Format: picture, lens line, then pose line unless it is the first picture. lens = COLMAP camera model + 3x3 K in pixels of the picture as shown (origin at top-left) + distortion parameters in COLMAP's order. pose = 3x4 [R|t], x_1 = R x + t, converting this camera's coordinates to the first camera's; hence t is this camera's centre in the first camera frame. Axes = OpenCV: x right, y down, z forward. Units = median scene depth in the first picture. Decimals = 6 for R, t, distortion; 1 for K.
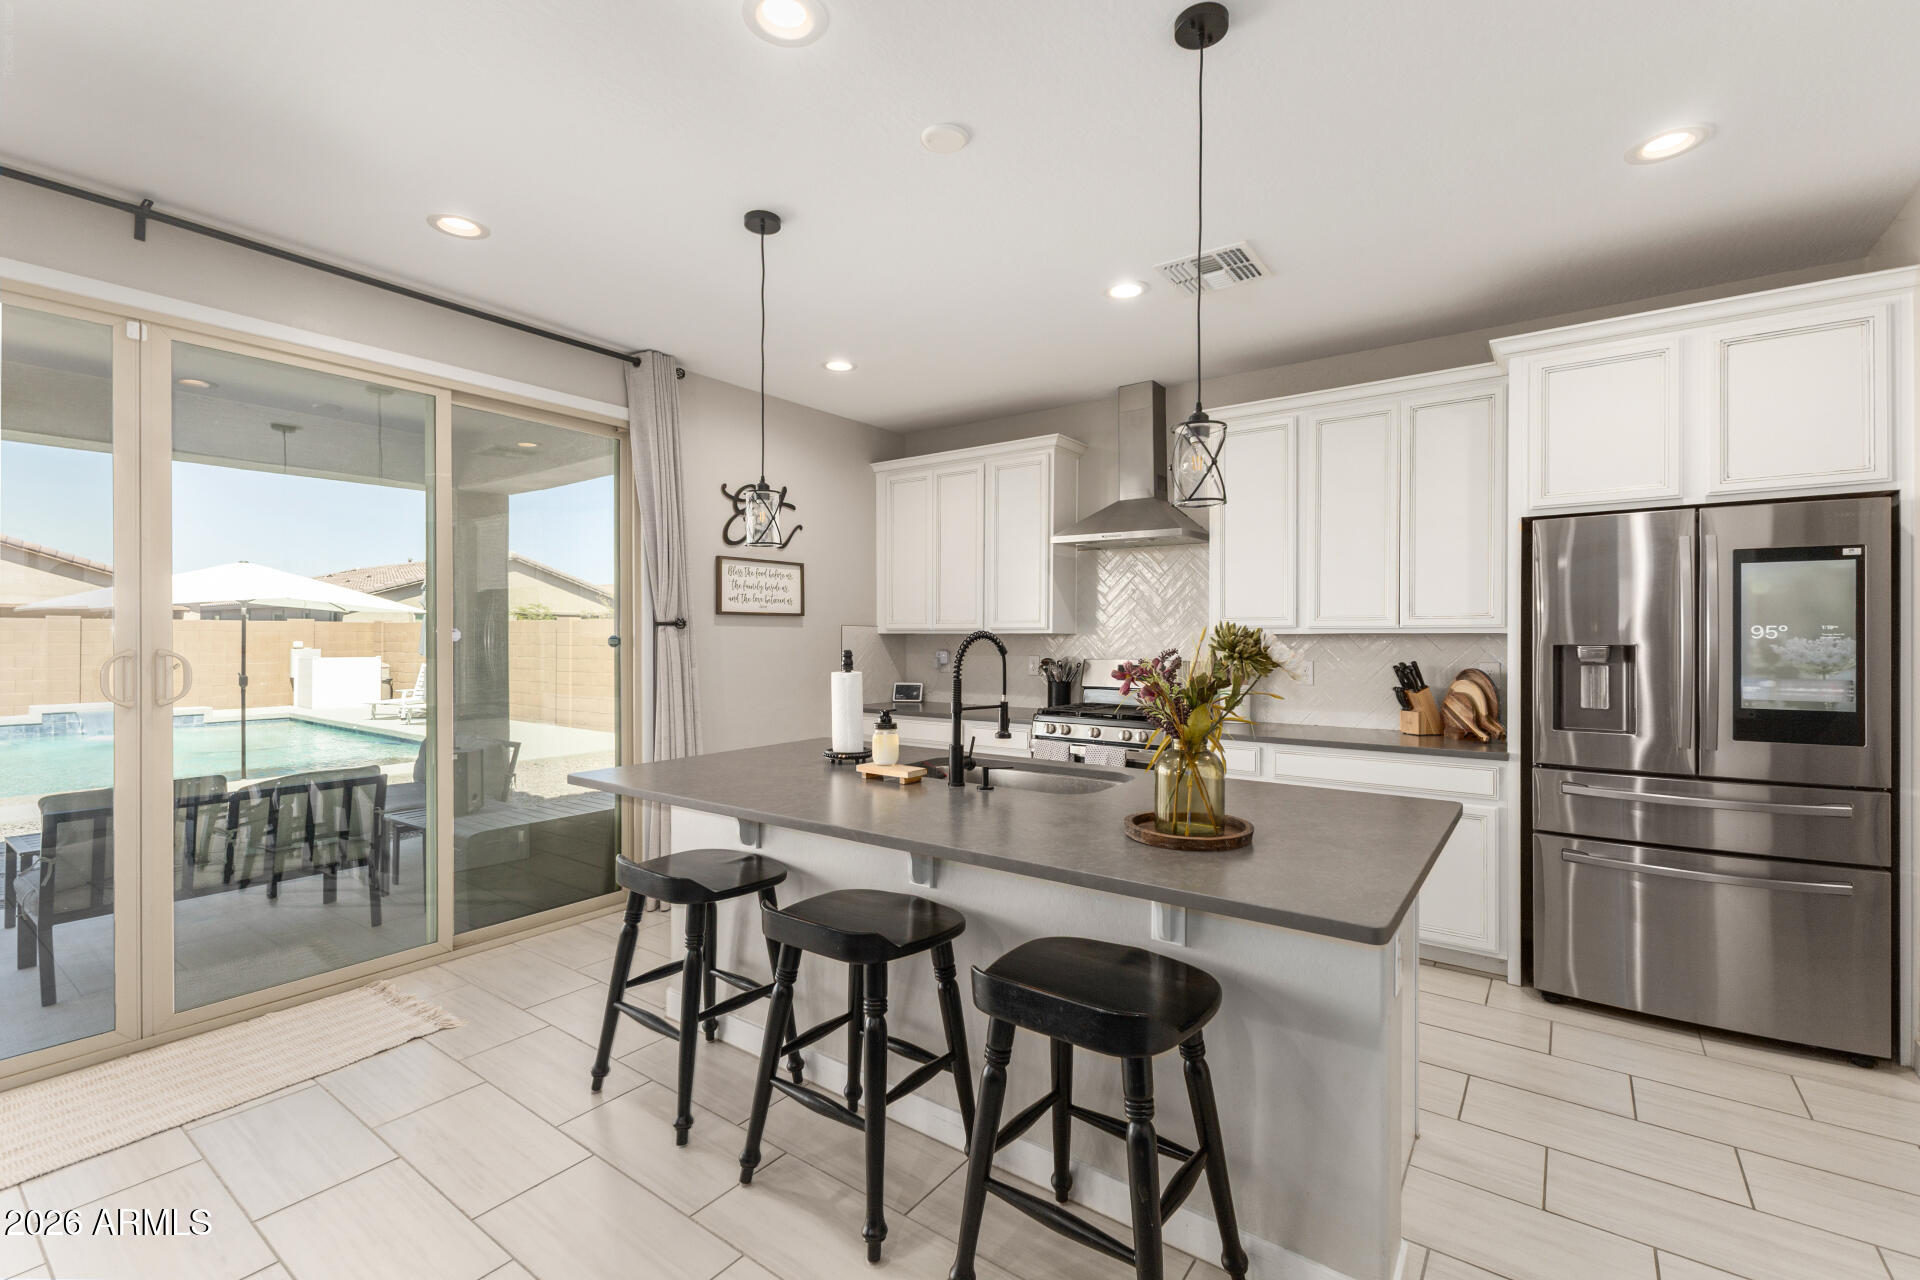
lens RADIAL K [[839.9, 0, 977.2], [0, 839.9, 642.8], [0, 0, 1]] dist [0.011085, -0.003421]
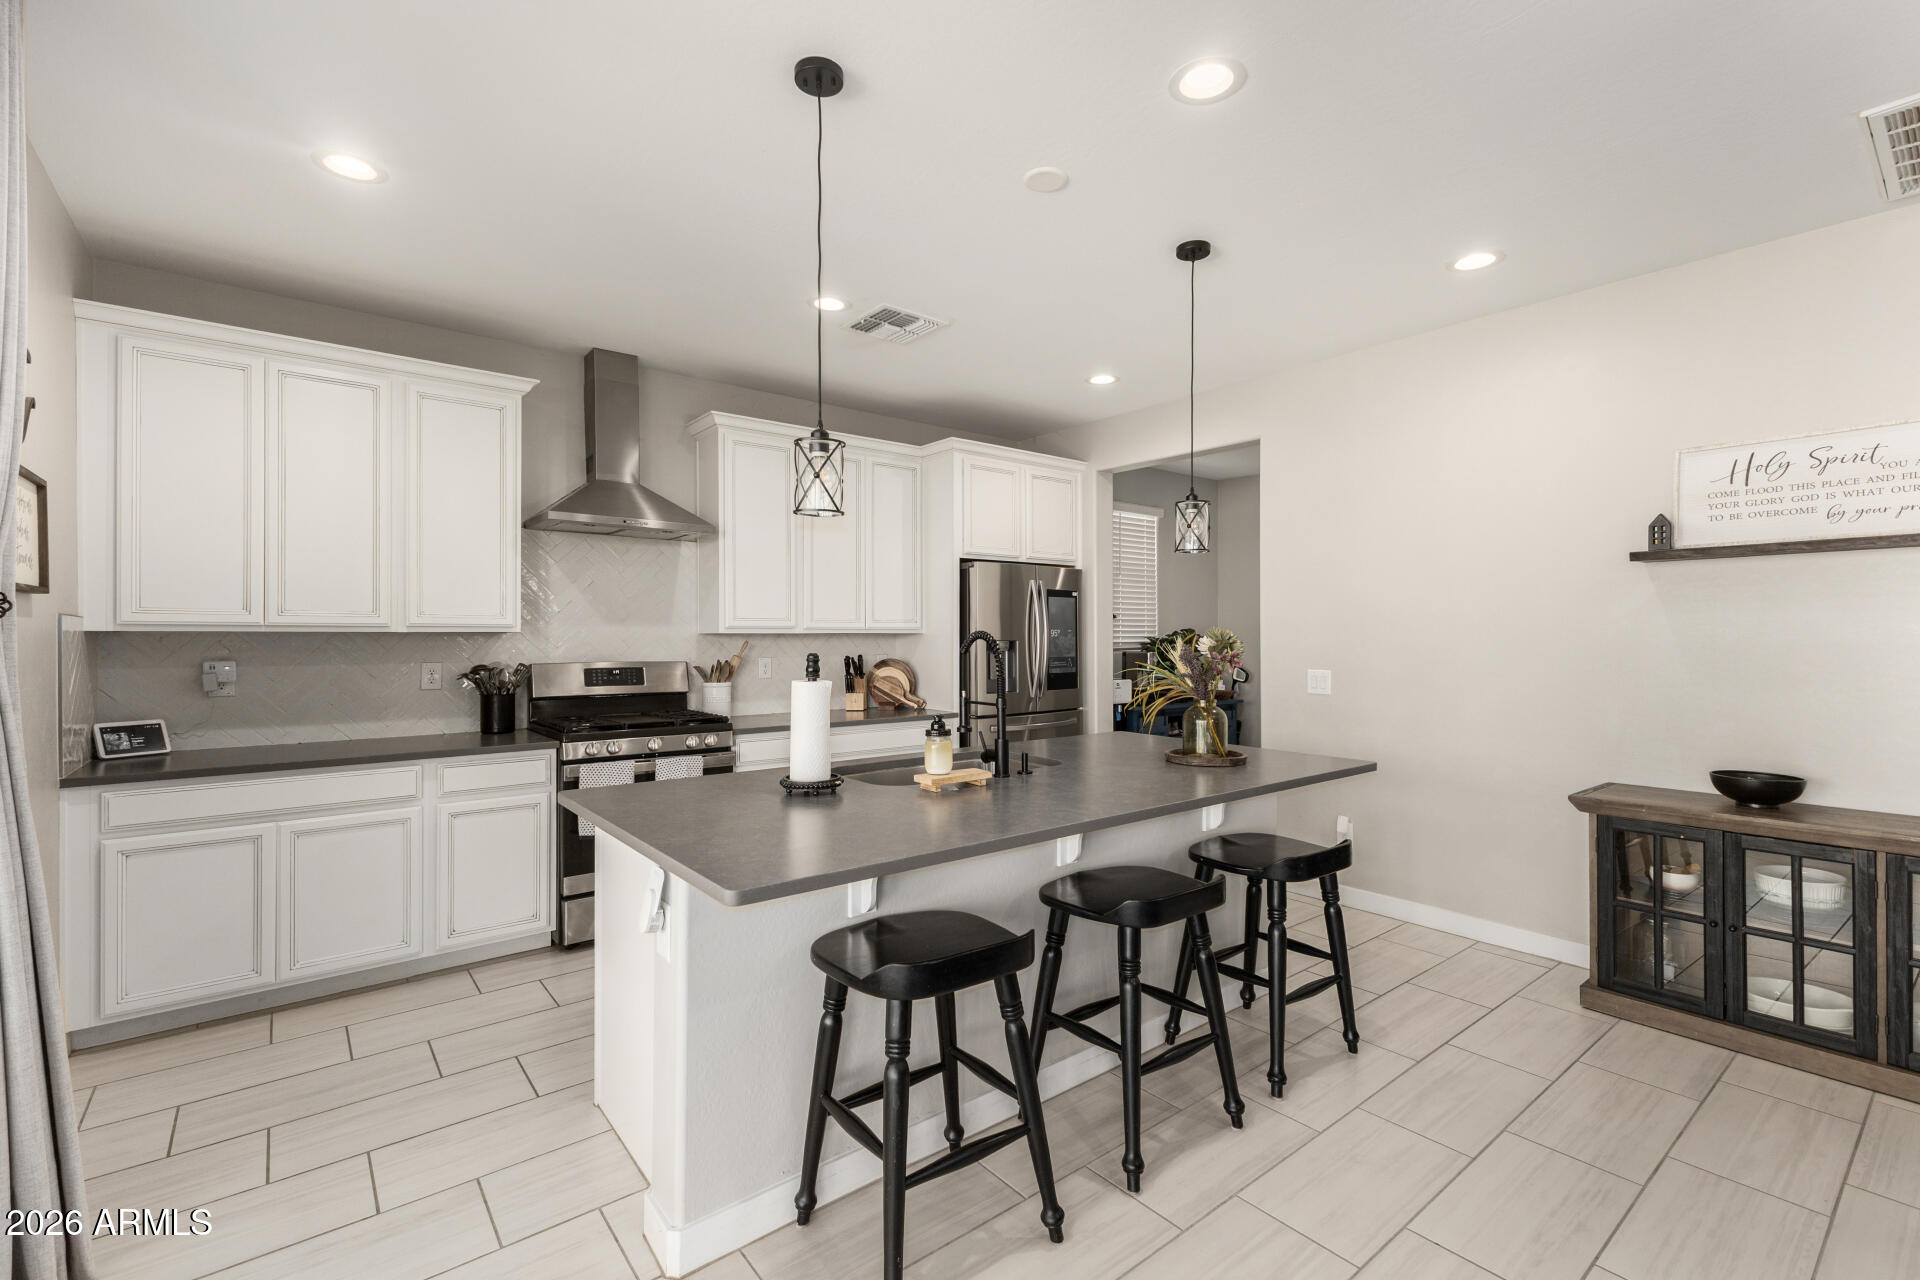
lens RADIAL K [[839.9, 0, 961.3], [0, 839.9, 635.1], [0, 0, 1]] dist [0.011085, -0.003421]
pose [[0.268754, -0.000598, 0.963209, -0.739567], [0.006804, 0.999976, -0.001277, -0.005753], [-0.963185, 0.006897, 0.268752, 0.531786]]
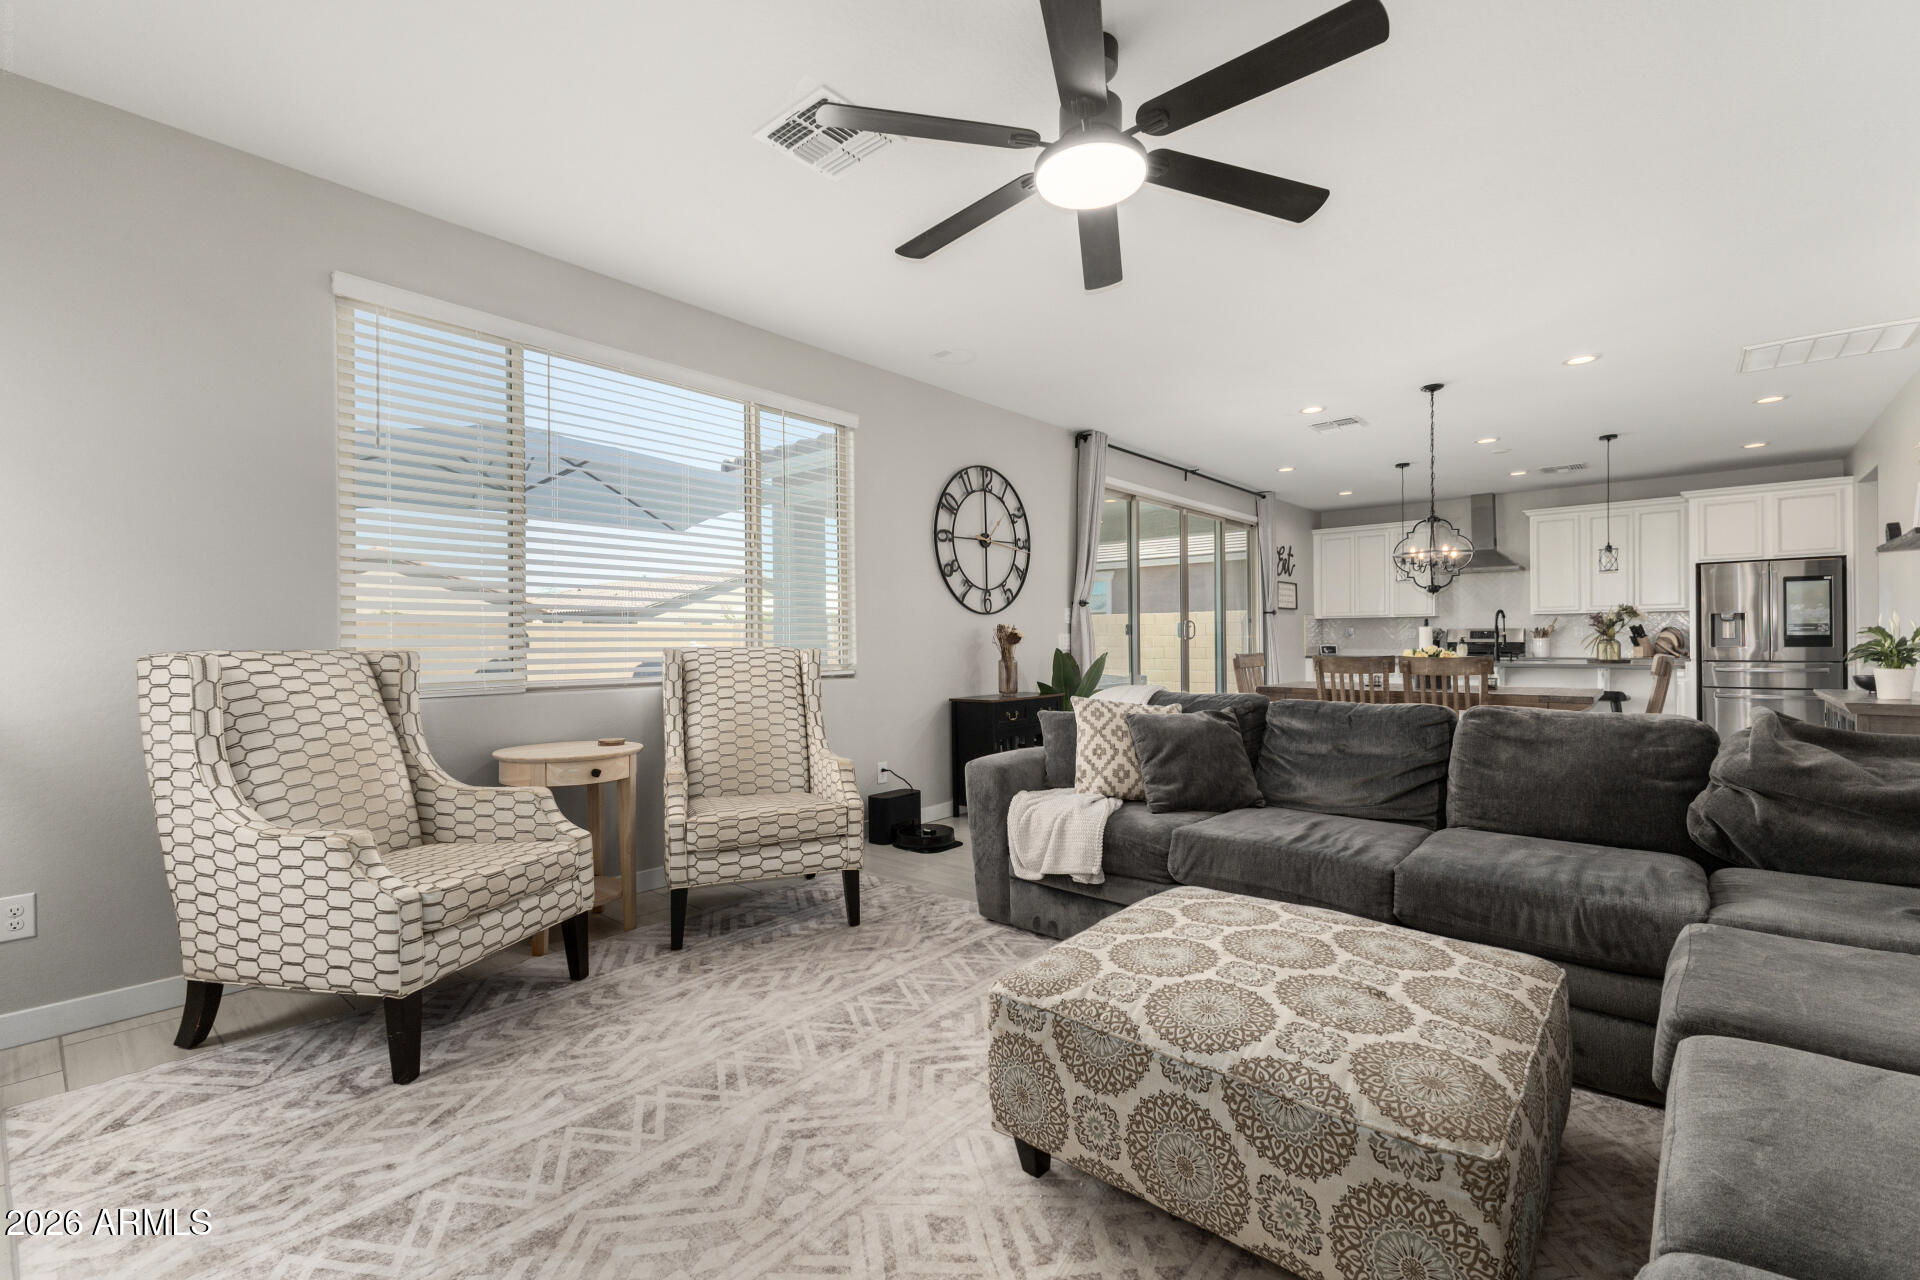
lens RADIAL K [[839.9, 0, 955.2], [0, 839.9, 633.5], [0, 0, 1]] dist [0.011085, -0.003421]
pose [[0.994625, -0.008251, -0.103217, -1.143665], [0.006651, 0.999852, -0.015840, 0.074876], [0.103332, 0.015068, 0.994533, -1.534441]]
